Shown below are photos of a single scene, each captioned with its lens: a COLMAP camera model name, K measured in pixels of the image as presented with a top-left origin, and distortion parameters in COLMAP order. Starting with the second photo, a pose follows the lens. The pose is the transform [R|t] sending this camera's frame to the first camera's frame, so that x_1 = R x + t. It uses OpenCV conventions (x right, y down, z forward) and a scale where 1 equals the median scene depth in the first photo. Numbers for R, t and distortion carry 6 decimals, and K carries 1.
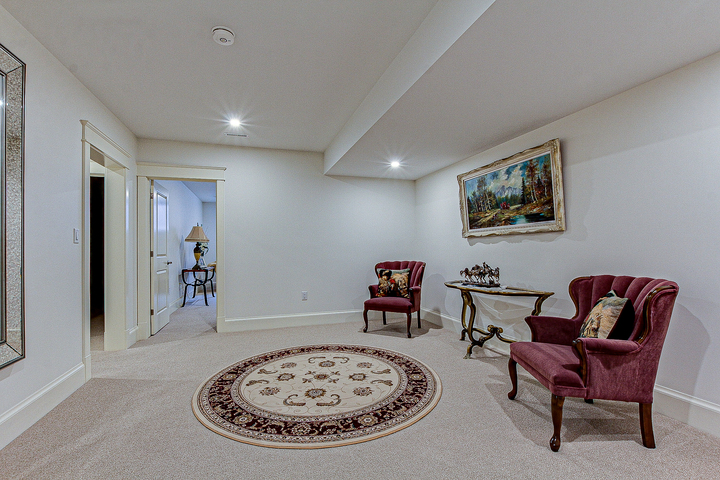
lens RADIAL K [[332.7, 0, 361.9], [0, 332.7, 240.6], [0, 0, 1]] dist [-0.010530, 0.000677]
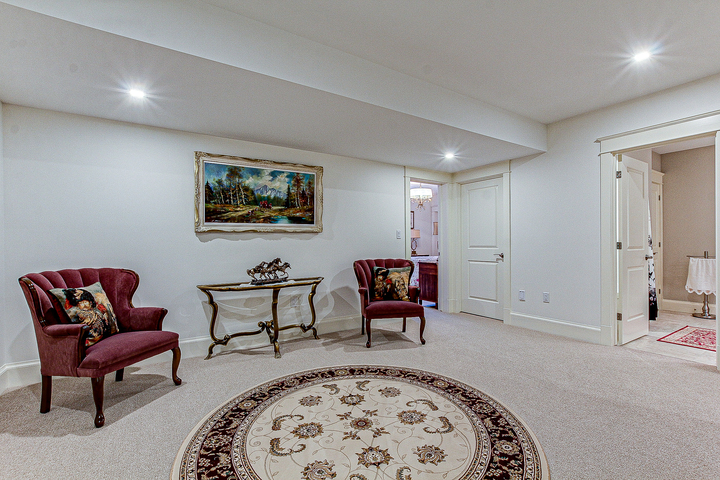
lens RADIAL K [[332.7, 0, 361.9], [0, 332.7, 240.6], [0, 0, 1]] dist [-0.010530, 0.000677]
pose [[-0.255118, 0.022136, 0.966656, -0.713072], [-0.013950, 0.999550, -0.026571, 0.035547], [-0.966809, -0.020264, -0.254695, 1.044094]]
